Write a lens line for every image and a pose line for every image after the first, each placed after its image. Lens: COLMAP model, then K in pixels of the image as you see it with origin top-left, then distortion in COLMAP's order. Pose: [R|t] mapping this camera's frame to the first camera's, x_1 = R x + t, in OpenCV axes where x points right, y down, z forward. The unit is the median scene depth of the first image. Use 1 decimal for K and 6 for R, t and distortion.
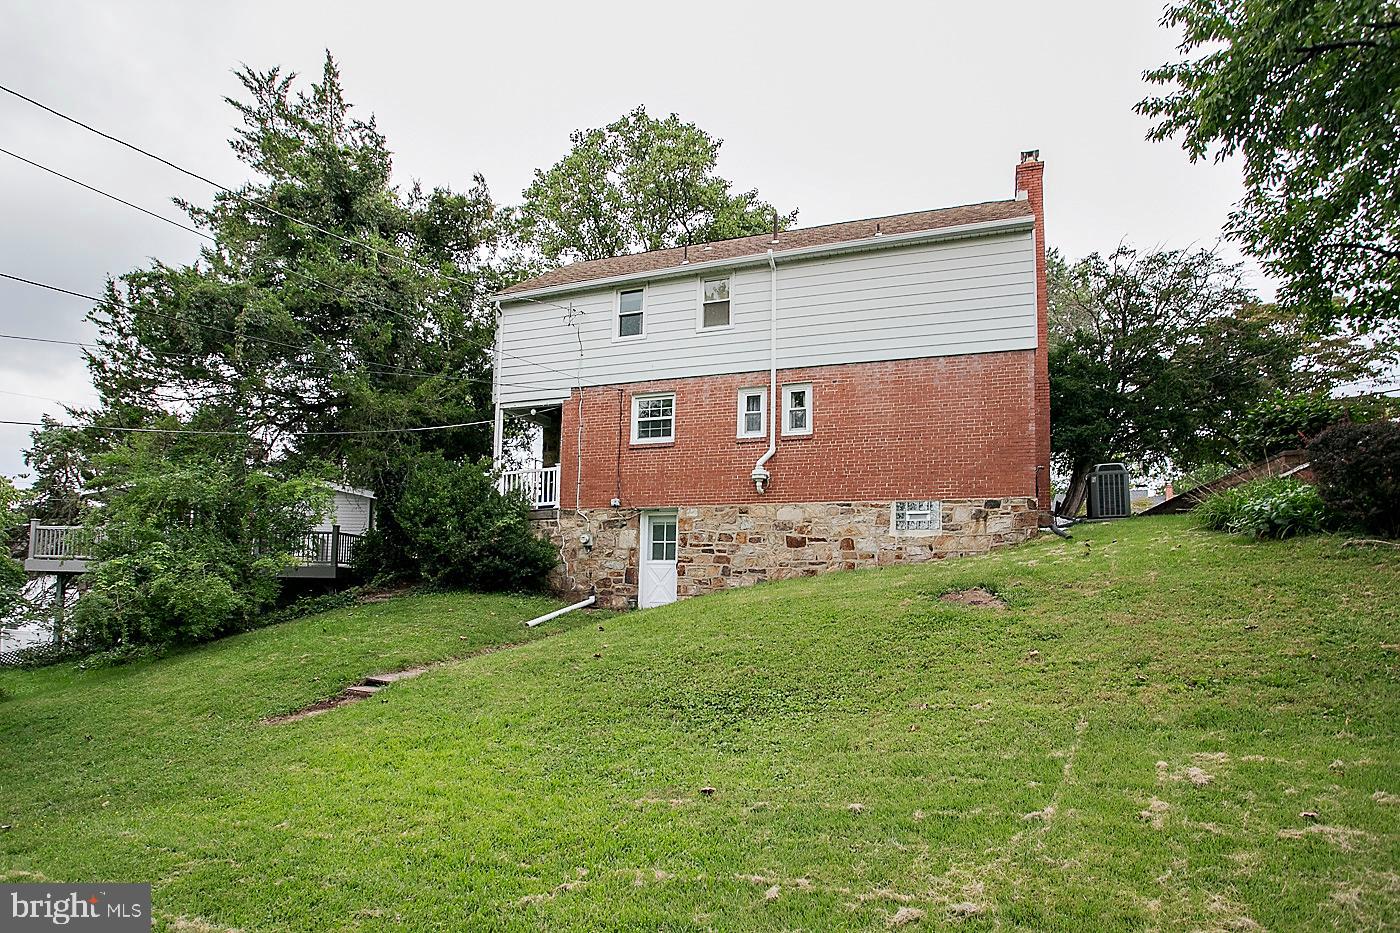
lens RADIAL K [[674.1, 0, 697.5], [0, 674.1, 537.5], [0, 0, 1]] dist [-0.034775, 0.000681]
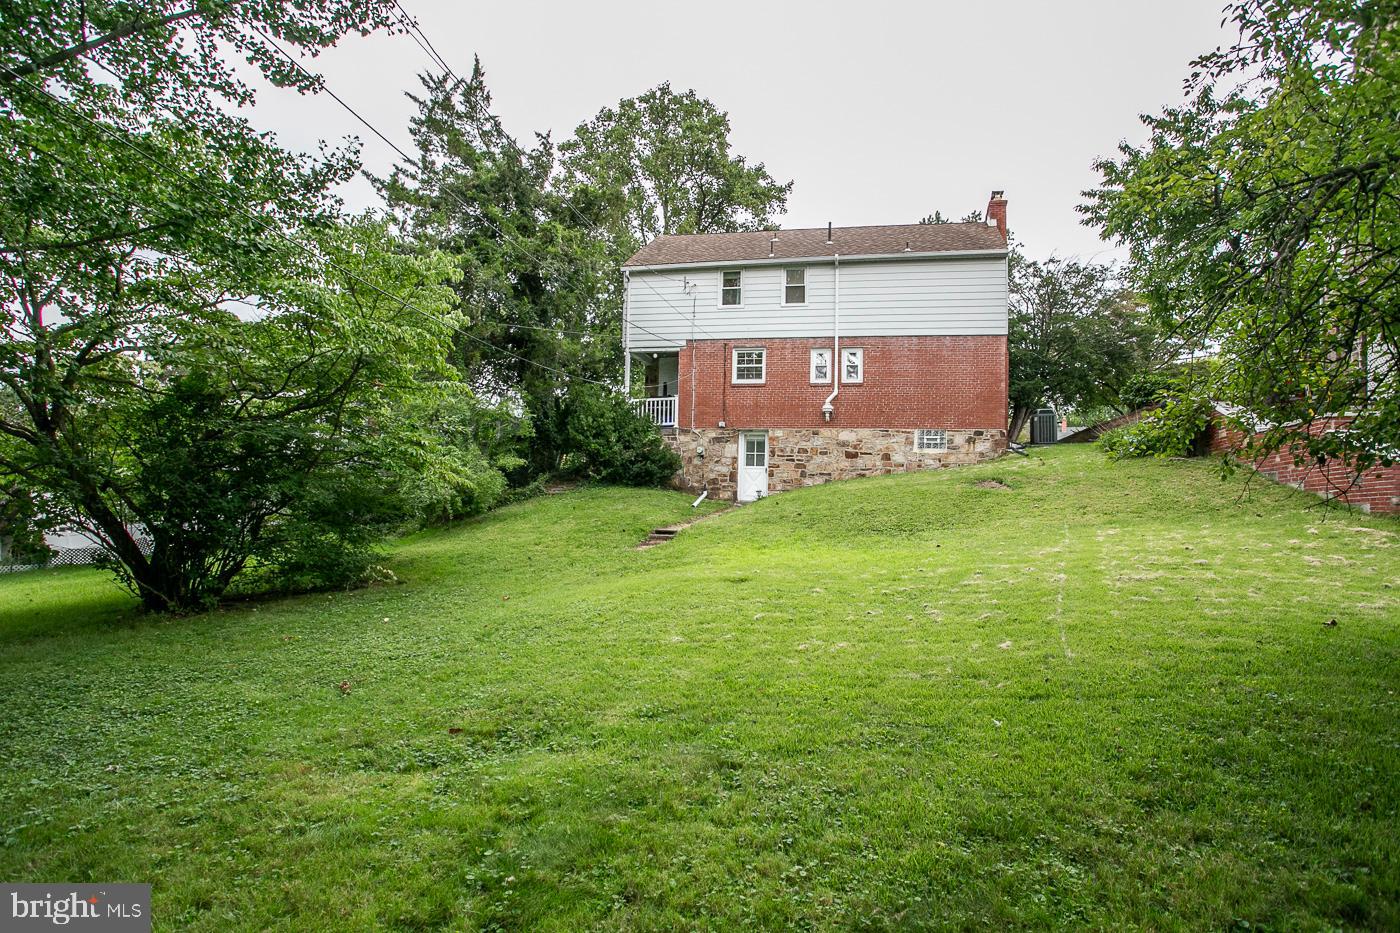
lens RADIAL K [[714.6, 0, 700.0], [0, 714.6, 466.5], [0, 0, 1]] dist [-0.051598, -0.000115]
pose [[0.987673, 0.017555, 0.155544, -0.409617], [-0.019897, 0.999711, 0.013508, 0.016644], [-0.155262, -0.016436, 0.987737, -0.479071]]
